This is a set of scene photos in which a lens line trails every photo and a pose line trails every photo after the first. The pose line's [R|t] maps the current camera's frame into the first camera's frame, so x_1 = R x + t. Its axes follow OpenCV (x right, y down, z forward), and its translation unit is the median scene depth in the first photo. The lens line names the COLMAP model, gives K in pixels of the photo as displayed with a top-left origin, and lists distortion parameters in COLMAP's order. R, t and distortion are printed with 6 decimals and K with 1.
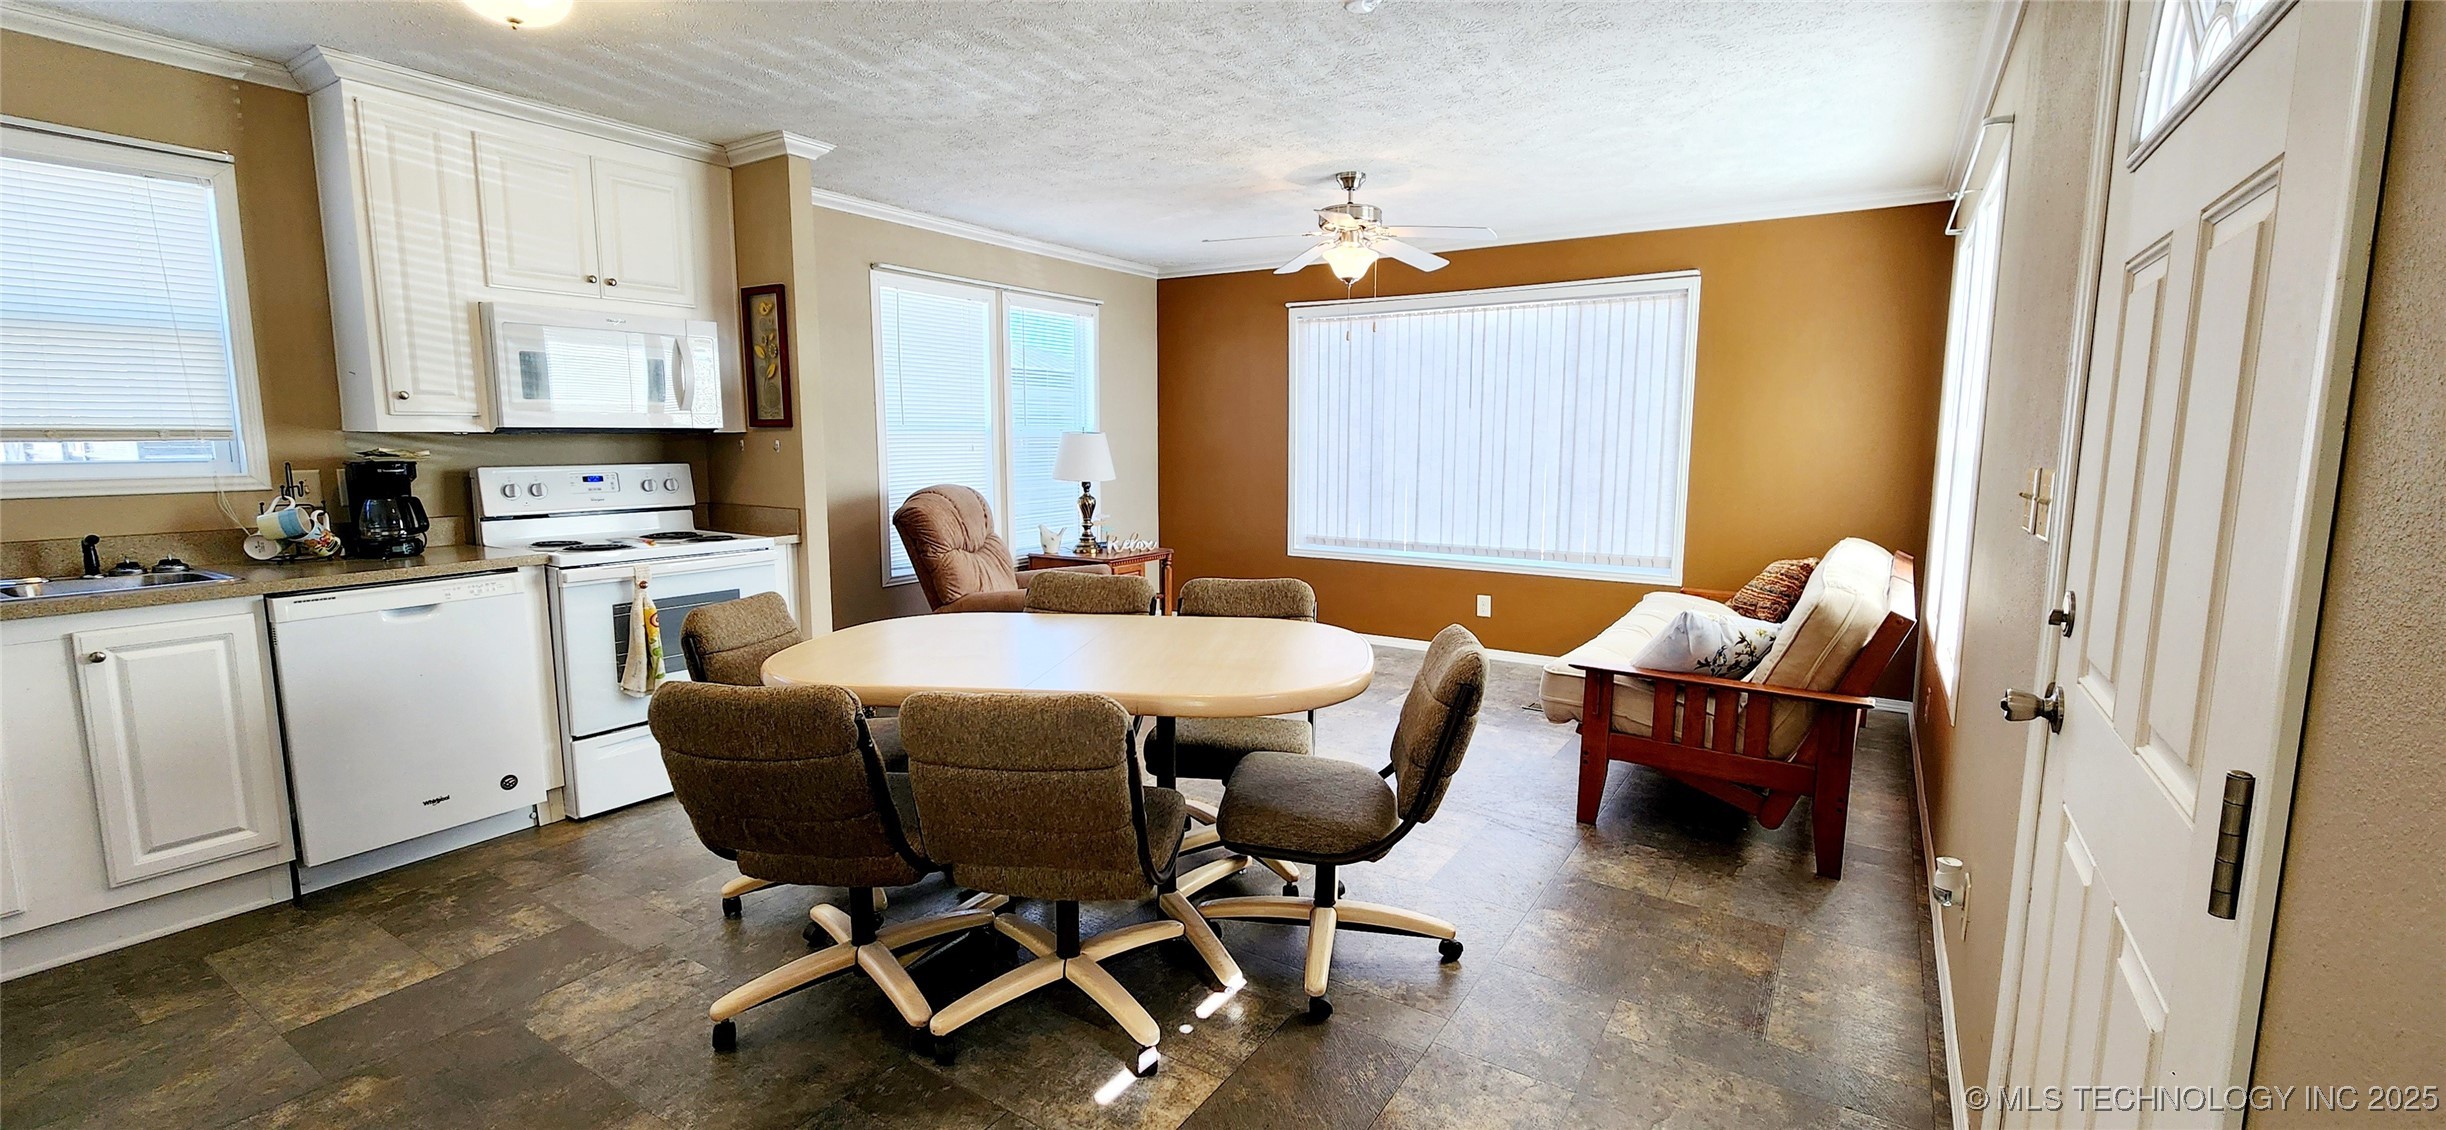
lens RADIAL K [[999.7, 0, 1242.2], [0, 999.7, 564.5], [0, 0, 1]] dist [-0.000004, -0.000943]
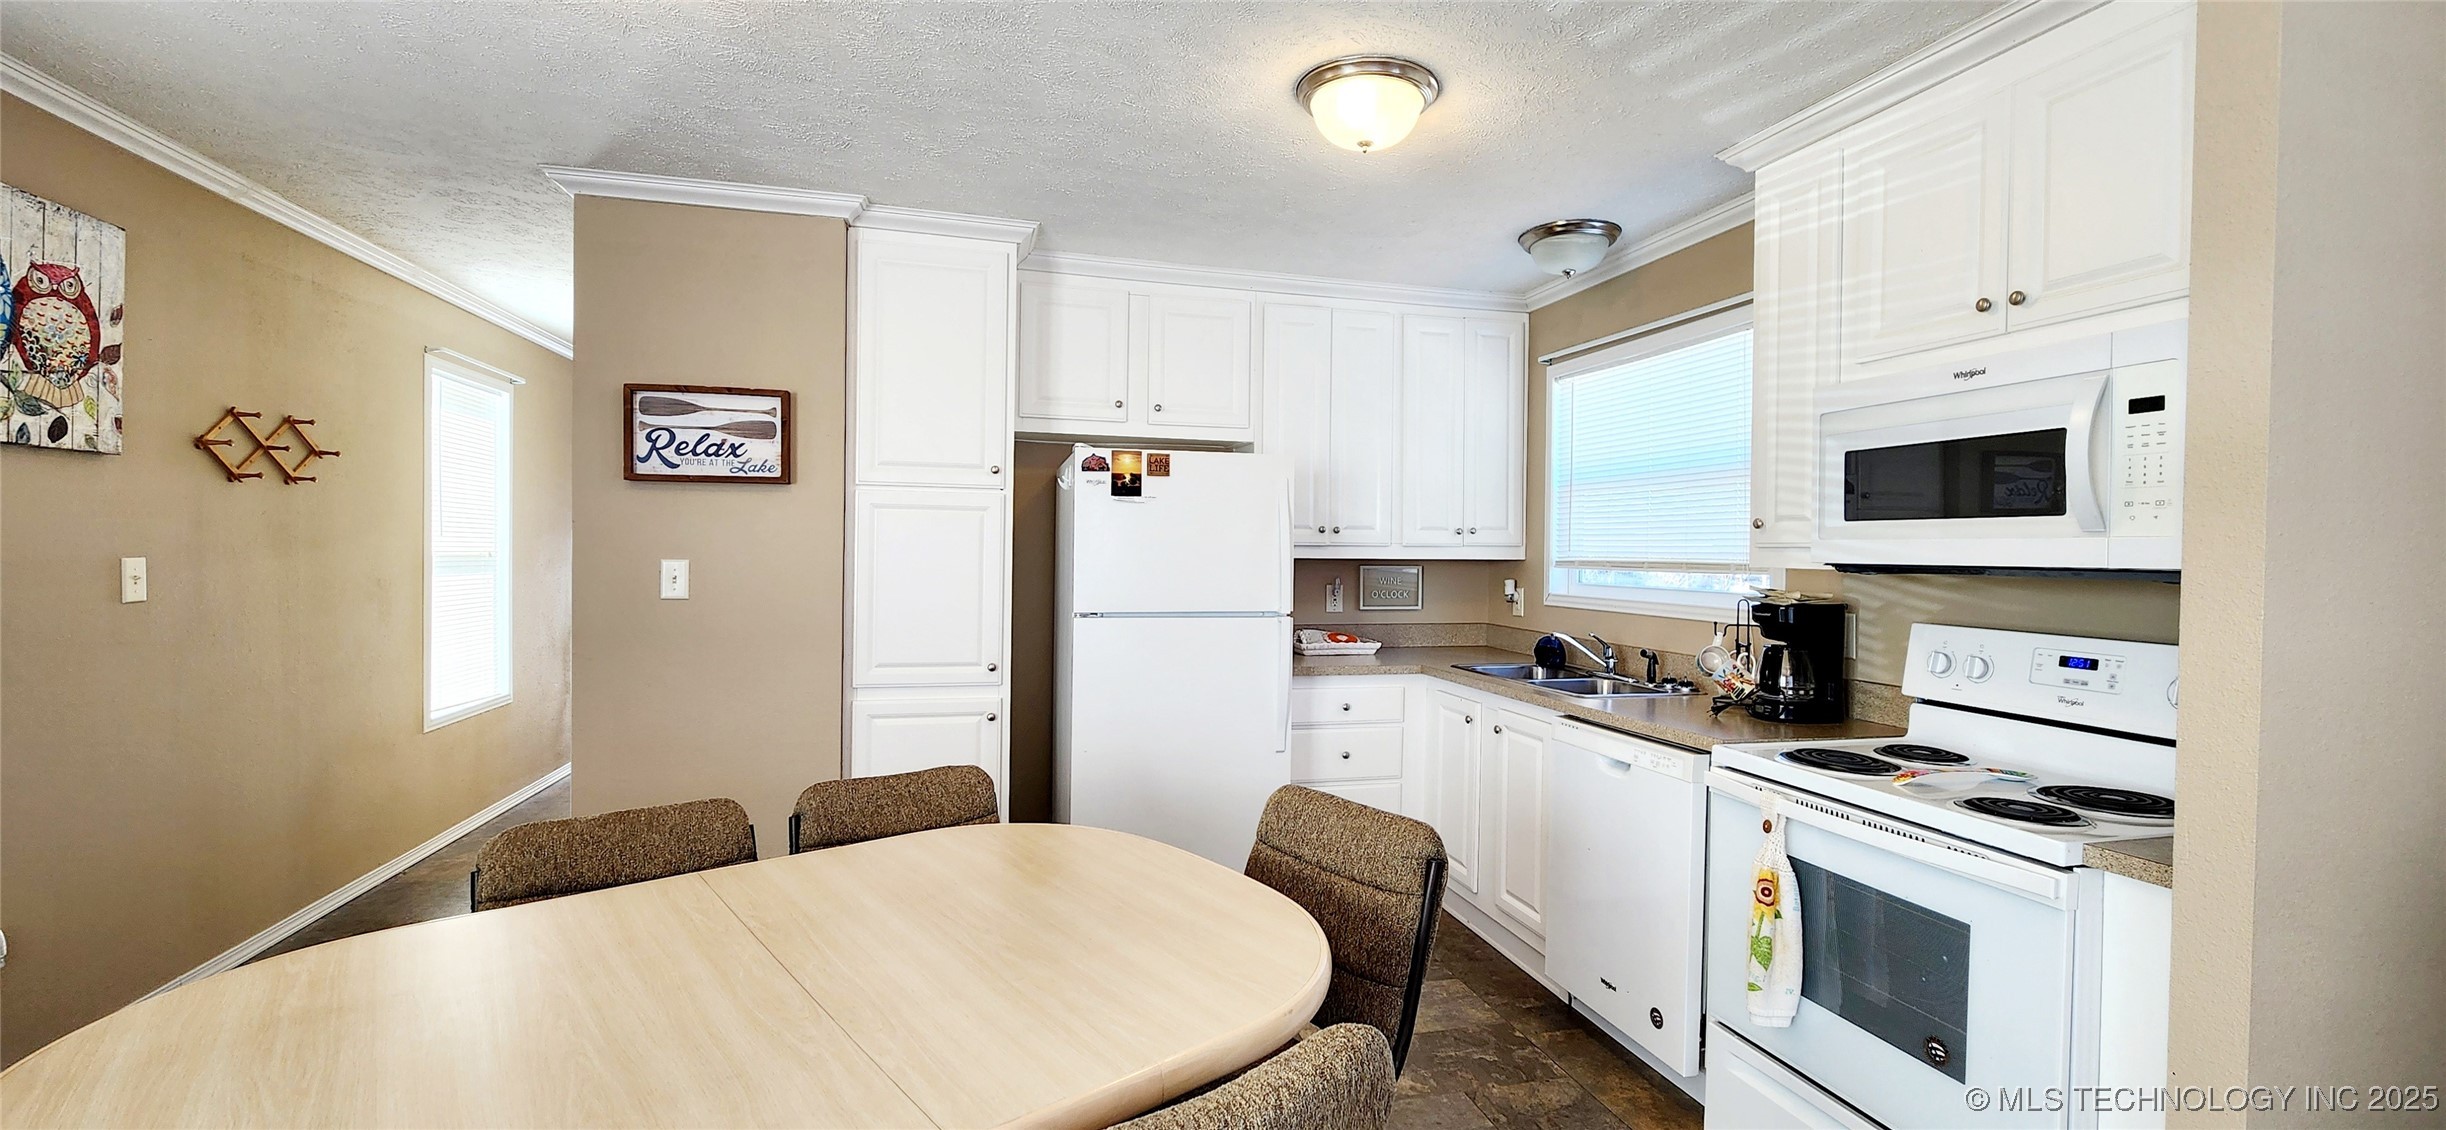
lens RADIAL K [[999.7, 0, 1264.2], [0, 999.7, 565.7], [0, 0, 1]] dist [-0.000004, -0.000943]
pose [[-0.663578, -0.000934, -0.748107, 0.039314], [-0.113182, 0.988614, 0.099159, -0.153284], [0.739496, 0.150472, -0.656128, 1.120031]]
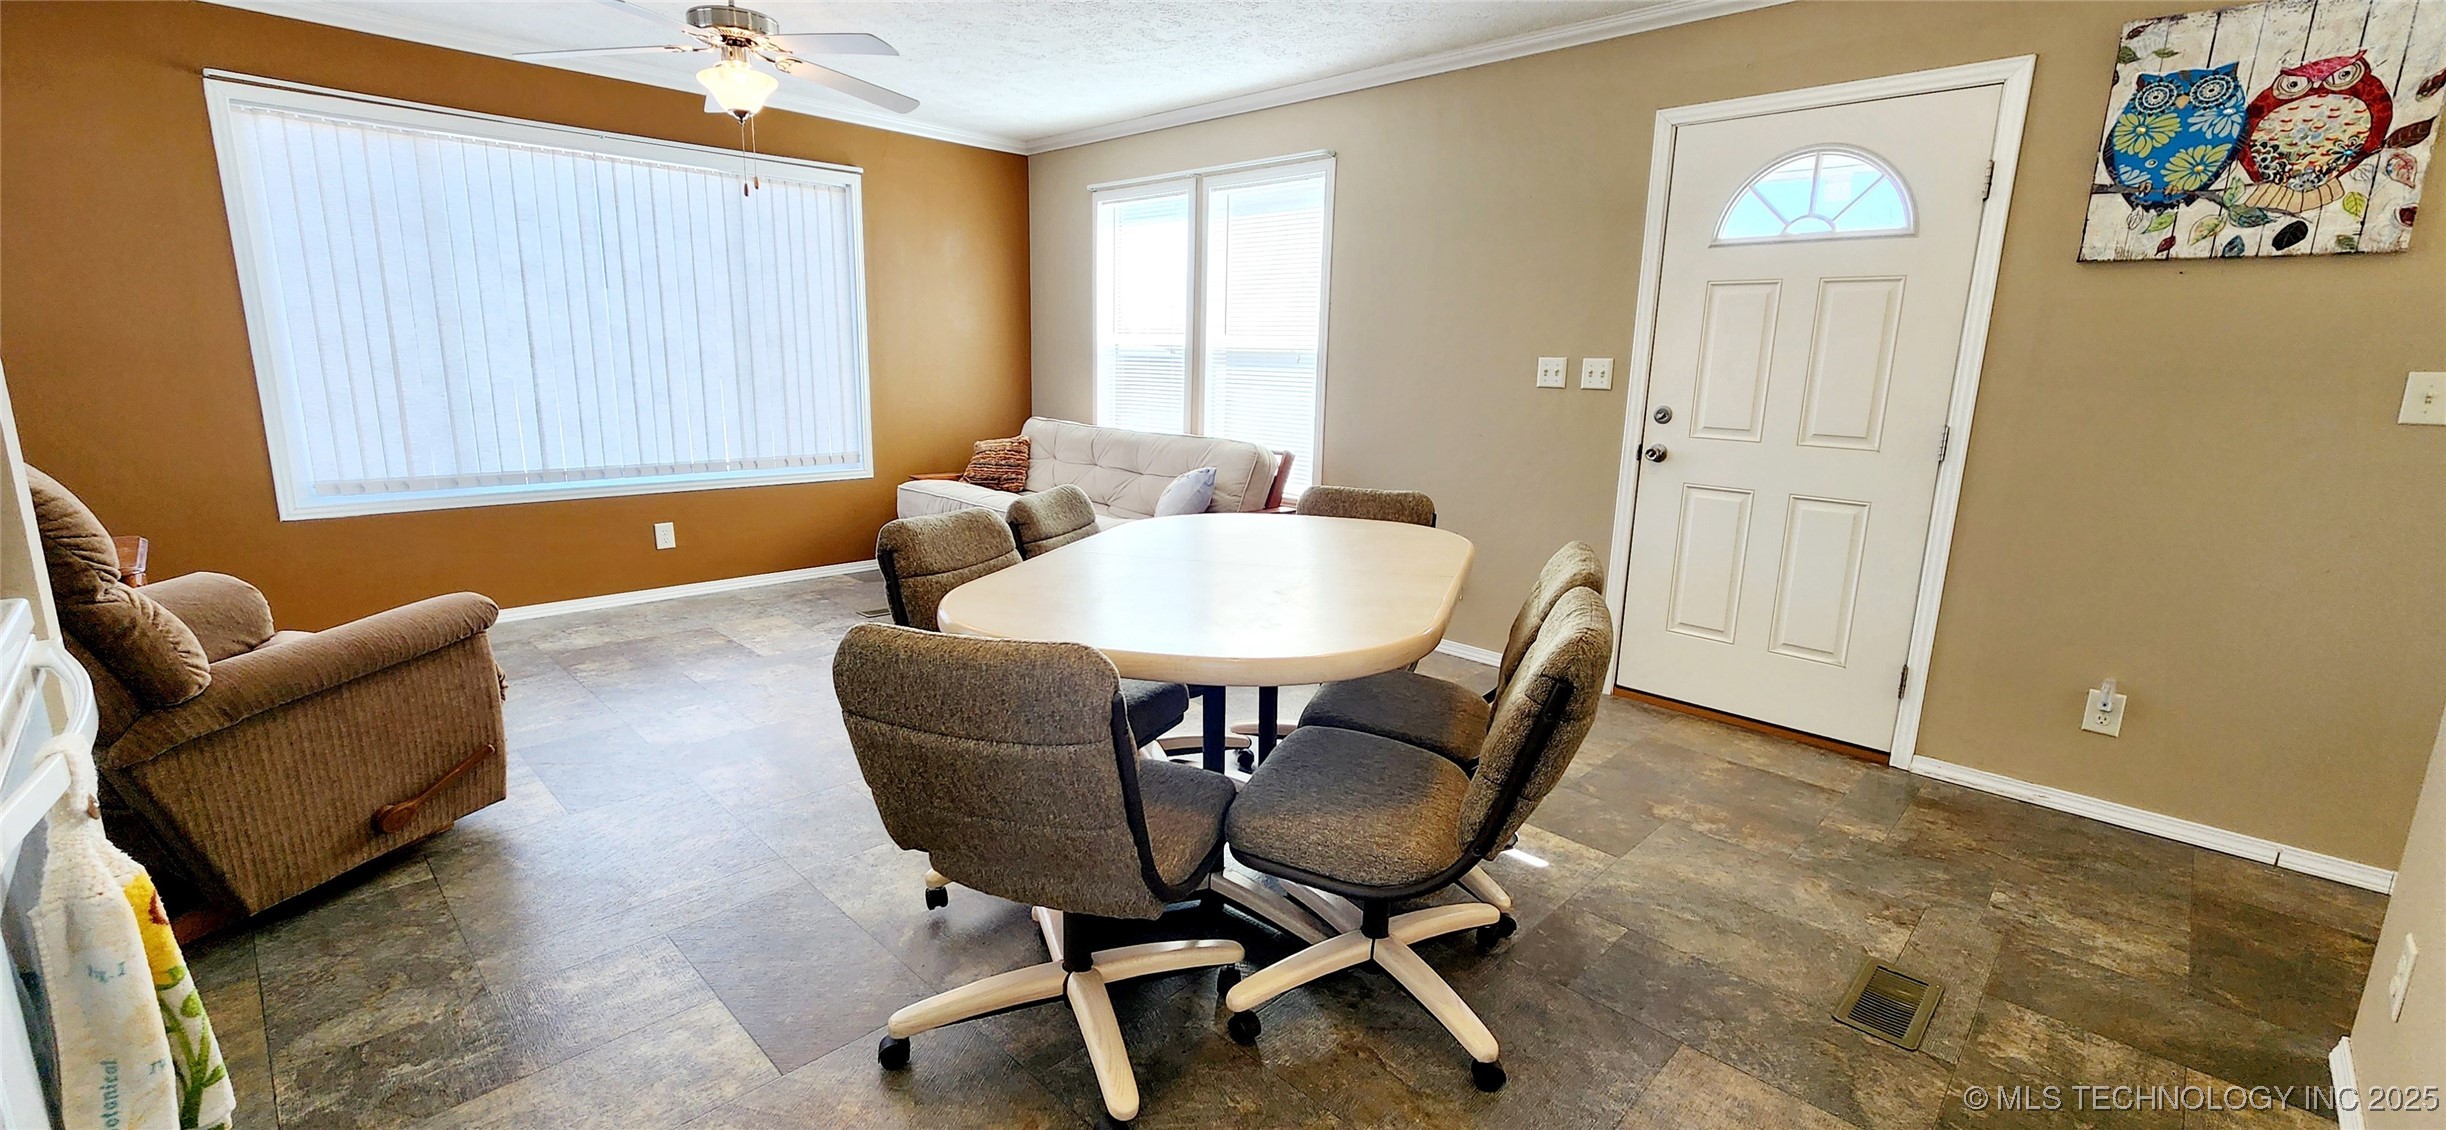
lens RADIAL K [[999.7, 0, 1236.0], [0, 999.7, 563.2], [0, 0, 1]] dist [-0.000004, -0.000943]
pose [[0.195070, -0.197478, 0.960703, -0.768725], [0.102263, 0.978277, 0.180326, -0.061358], [-0.975444, 0.063068, 0.211027, 0.614440]]
